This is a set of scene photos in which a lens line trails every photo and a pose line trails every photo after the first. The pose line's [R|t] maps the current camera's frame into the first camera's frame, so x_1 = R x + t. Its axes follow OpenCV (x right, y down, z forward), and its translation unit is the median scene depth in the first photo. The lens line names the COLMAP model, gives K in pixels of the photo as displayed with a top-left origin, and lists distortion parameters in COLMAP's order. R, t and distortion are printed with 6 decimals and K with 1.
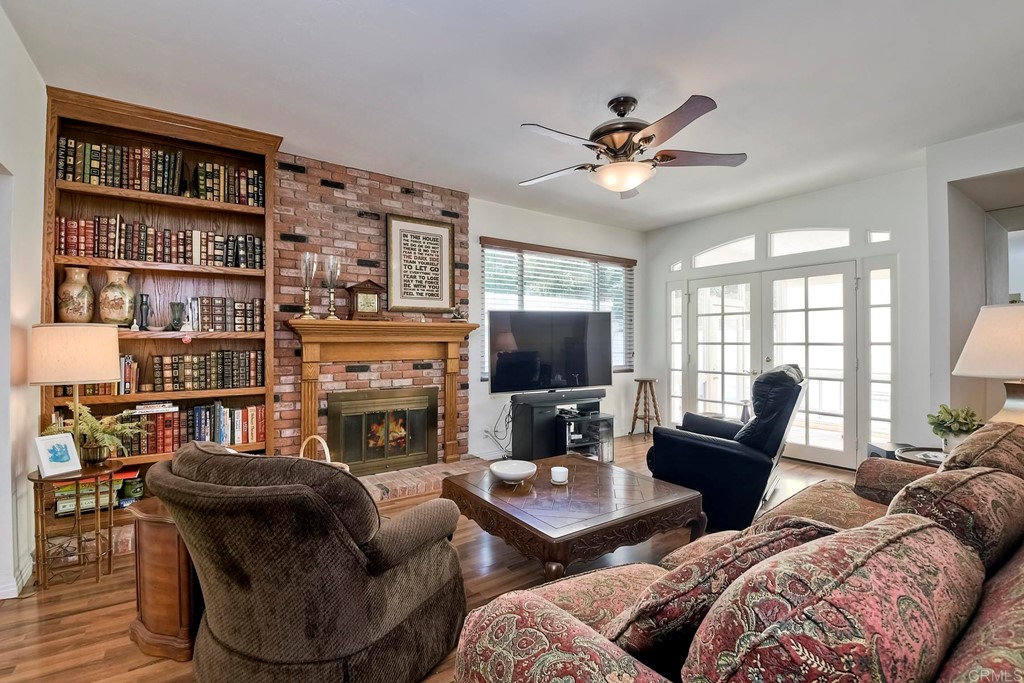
lens RADIAL K [[463.1, 0, 509.3], [0, 463.1, 335.5], [0, 0, 1]] dist [-0.006281, -0.011096]
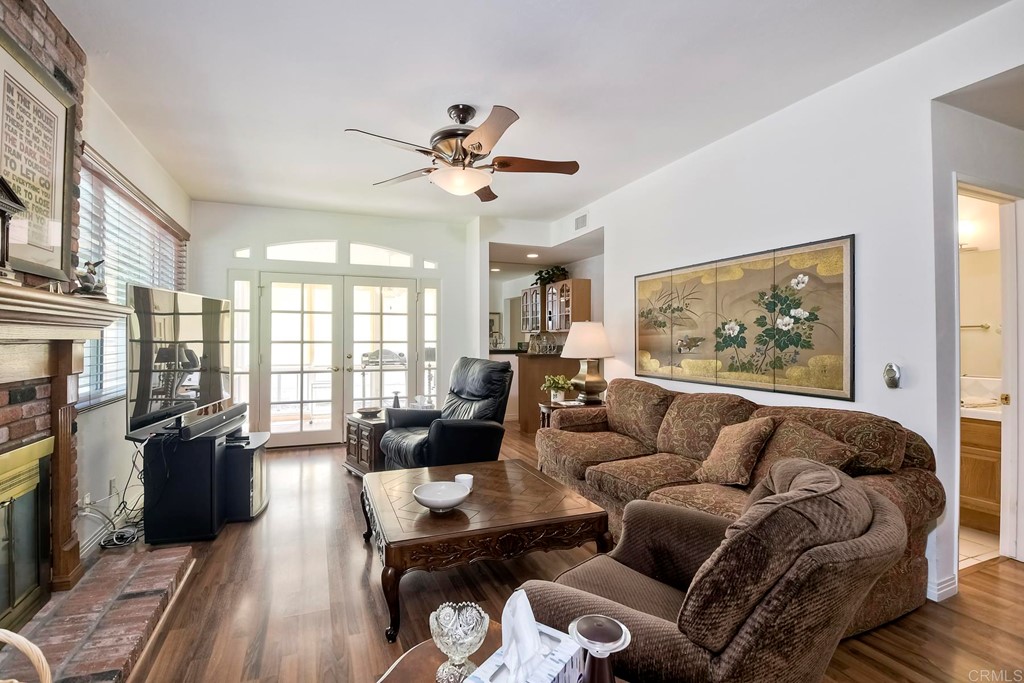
lens RADIAL K [[463.1, 0, 504.8], [0, 463.1, 334.5], [0, 0, 1]] dist [-0.006281, -0.011096]
pose [[0.221482, 0.011257, 0.975100, -0.506227], [-0.011456, 0.999894, -0.008941, 0.006886], [-0.975097, -0.009191, 0.221587, 0.454080]]
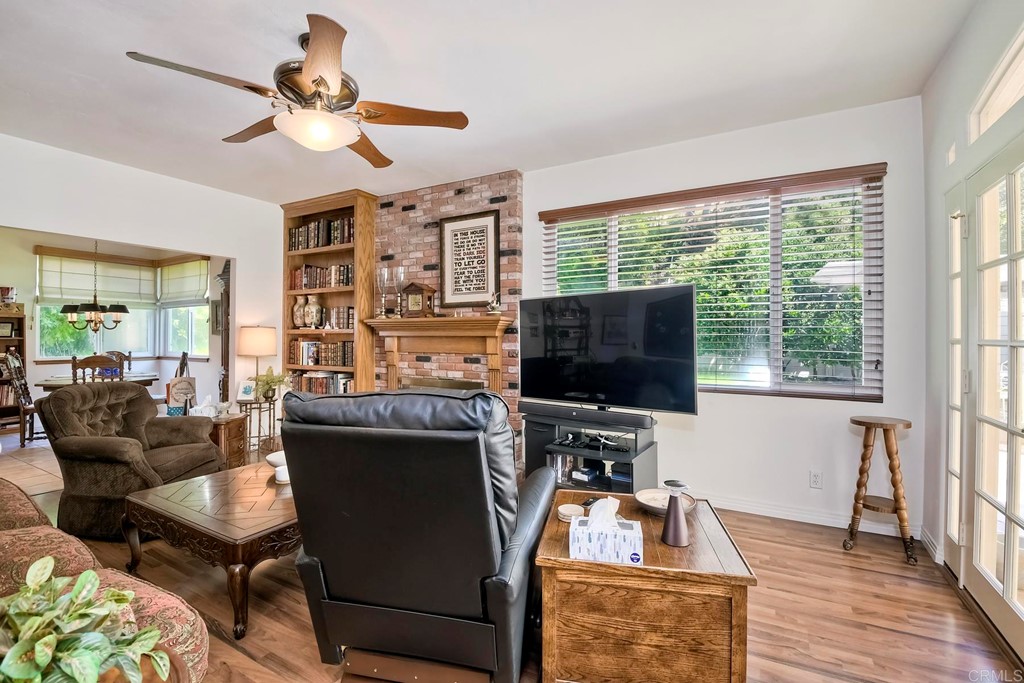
lens RADIAL K [[463.1, 0, 552.6], [0, 463.1, 334.2], [0, 0, 1]] dist [-0.006281, -0.011096]
pose [[0.429113, -0.001254, -0.903250, 0.795673], [0.007237, 0.999972, 0.002049, 0.008452], [0.903222, -0.007416, 0.429109, 0.725298]]
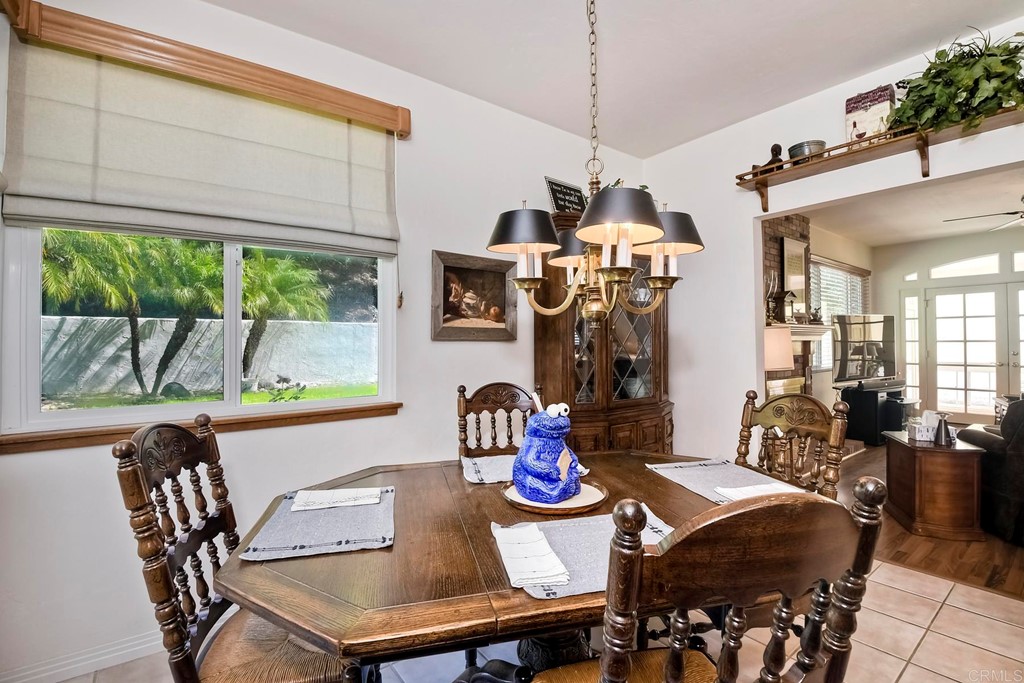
lens RADIAL K [[463.1, 0, 513.5], [0, 463.1, 337.8], [0, 0, 1]] dist [-0.006281, -0.011096]
pose [[0.999175, -0.007228, 0.039972, -0.984287], [0.007350, 0.999969, -0.002885, 0.004760], [-0.039950, 0.003177, 0.999197, -0.198506]]
